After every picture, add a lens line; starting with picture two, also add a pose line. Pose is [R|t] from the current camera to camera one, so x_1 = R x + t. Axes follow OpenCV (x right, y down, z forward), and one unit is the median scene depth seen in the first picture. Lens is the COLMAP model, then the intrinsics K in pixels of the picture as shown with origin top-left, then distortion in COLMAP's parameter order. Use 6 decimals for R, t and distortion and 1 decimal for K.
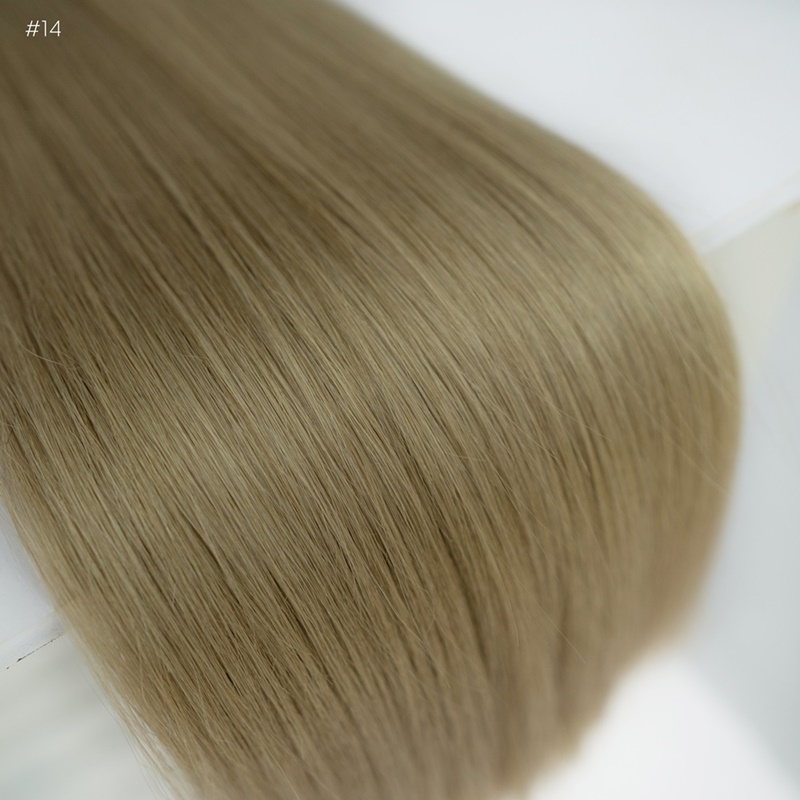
lens RADIAL K [[914.6, 0, 400.0], [0, 914.6, 400.0], [0, 0, 1]] dist [-0.028517, -0.028813]
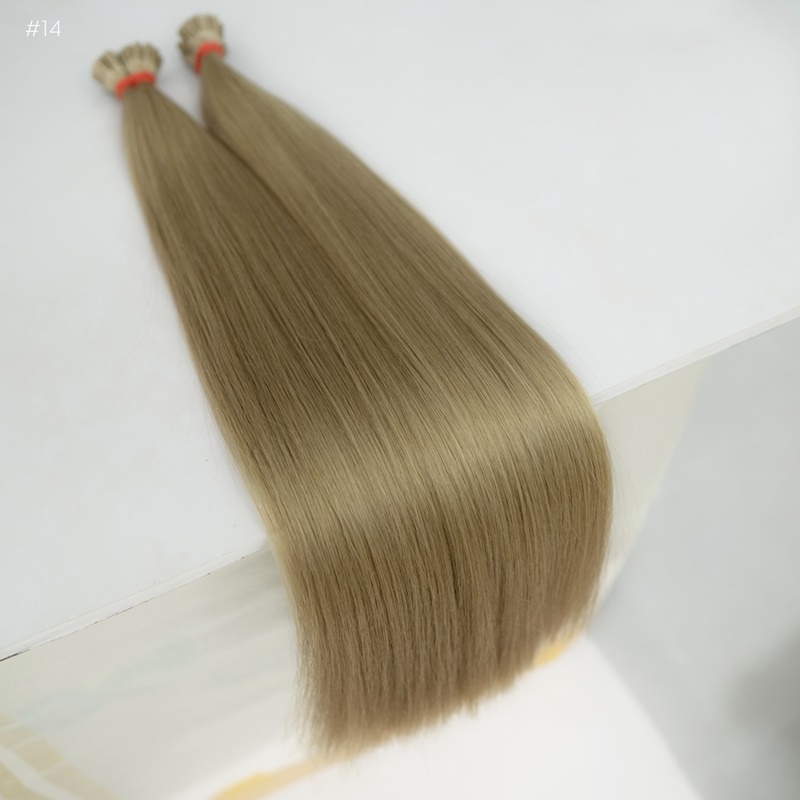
lens RADIAL K [[914.6, 0, 400.0], [0, 914.6, 400.0], [0, 0, 1]] dist [-0.028517, -0.028813]
pose [[0.990689, 0.133032, -0.028938, -0.030522], [-0.133740, 0.990724, -0.024075, -0.078033], [0.025467, 0.027721, 0.999291, -1.089703]]
